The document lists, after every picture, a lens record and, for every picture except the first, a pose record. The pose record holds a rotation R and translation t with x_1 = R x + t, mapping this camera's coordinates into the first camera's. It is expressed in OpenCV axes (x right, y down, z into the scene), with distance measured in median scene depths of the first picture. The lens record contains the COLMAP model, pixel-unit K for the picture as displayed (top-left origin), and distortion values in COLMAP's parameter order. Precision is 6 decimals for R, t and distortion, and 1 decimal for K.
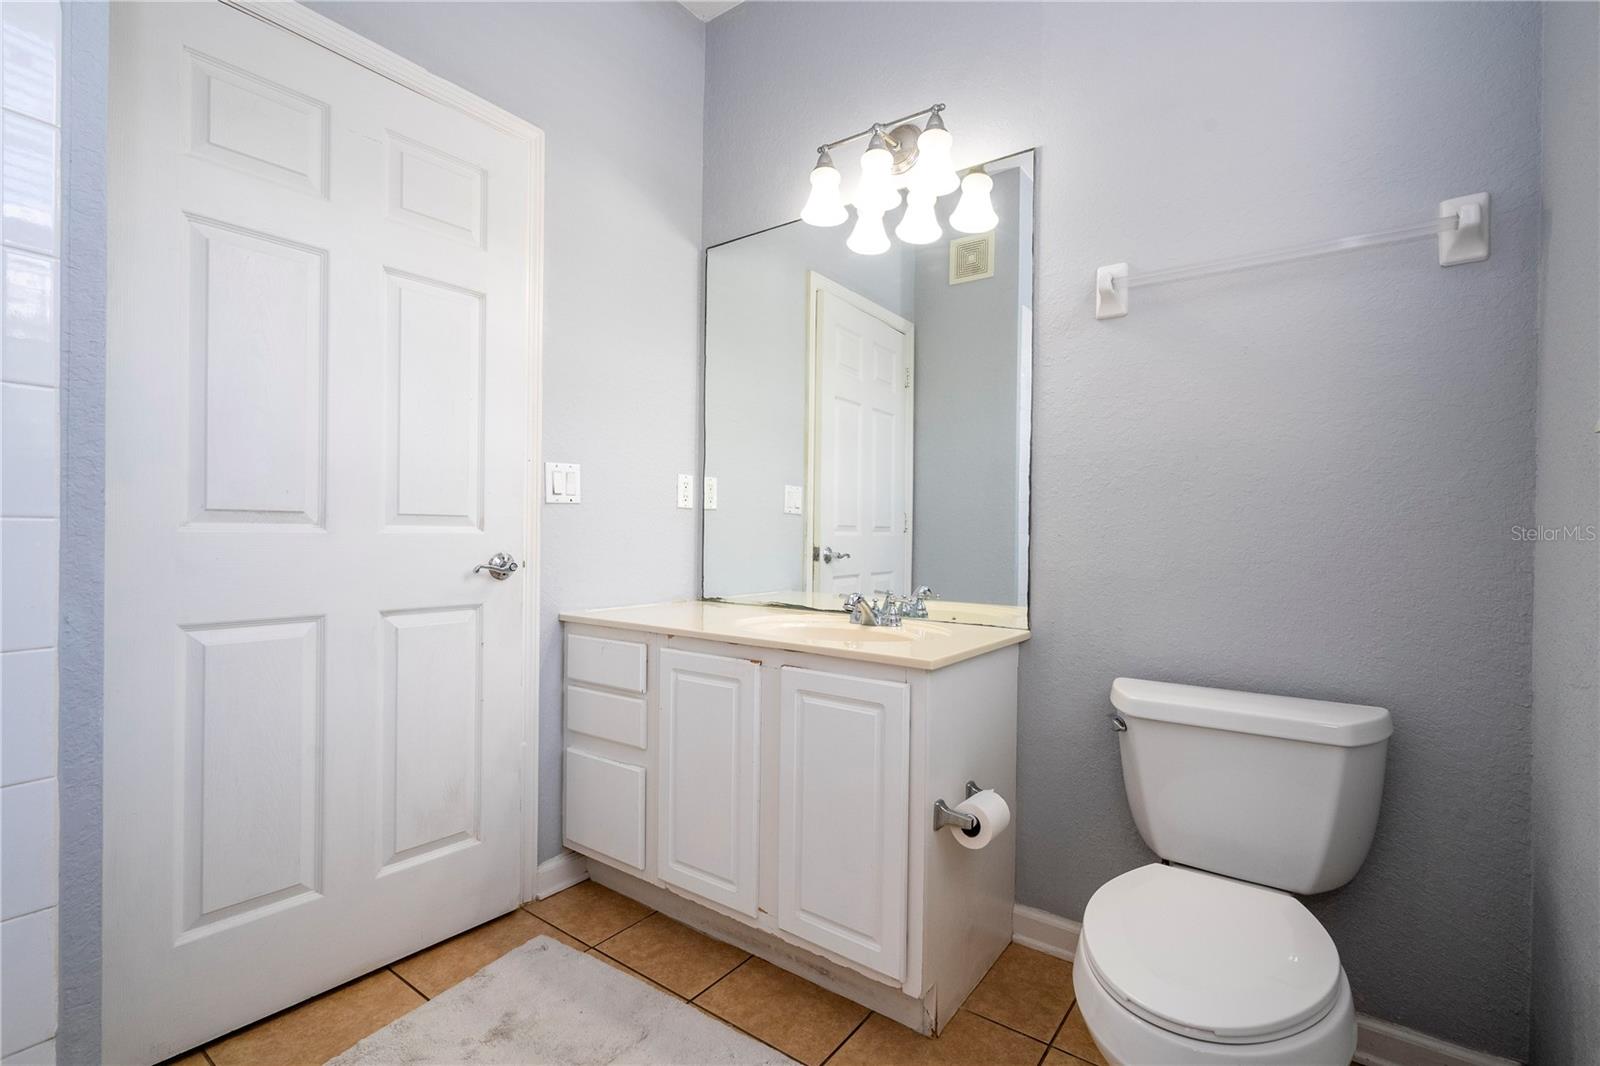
lens RADIAL K [[718.7, 0, 807.7], [0, 718.7, 539.5], [0, 0, 1]] dist [-0.001918, 0.000213]
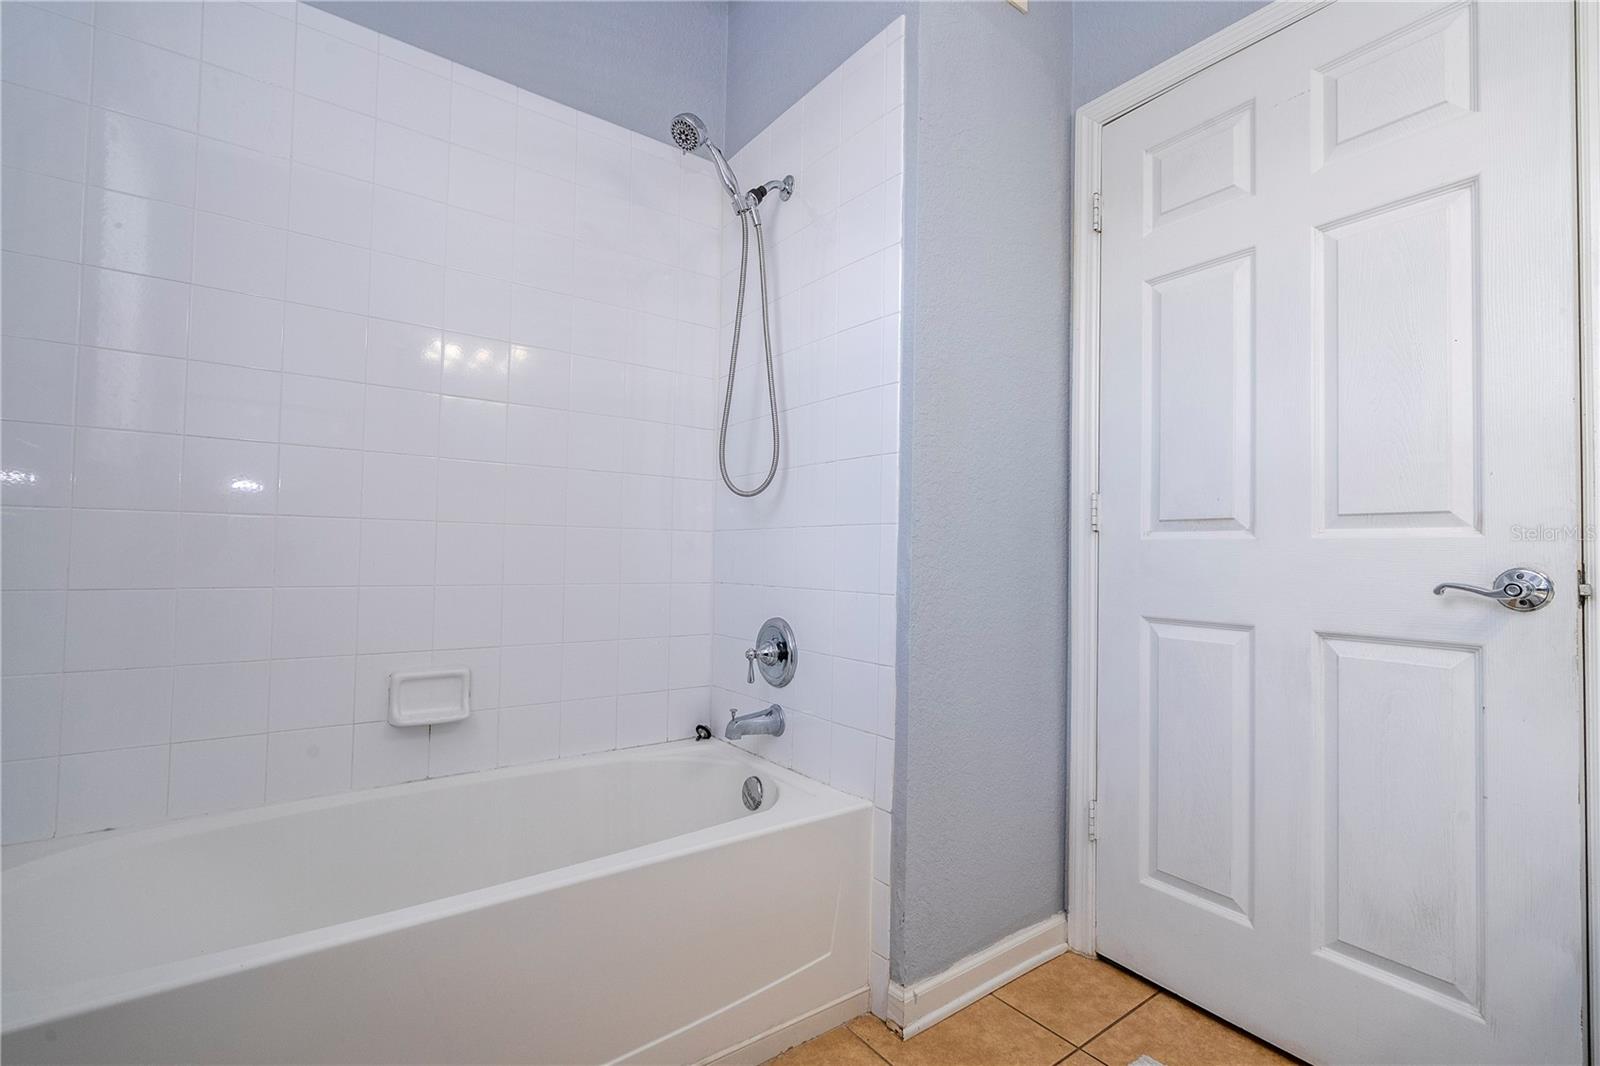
lens RADIAL K [[718.7, 0, 803.3], [0, 718.7, 530.8], [0, 0, 1]] dist [-0.001918, 0.000213]
pose [[-0.300878, -0.045870, -0.952559, 0.390739], [-0.029731, 0.998808, -0.038707, 0.032376], [0.953199, 0.016675, -0.301884, 0.676682]]
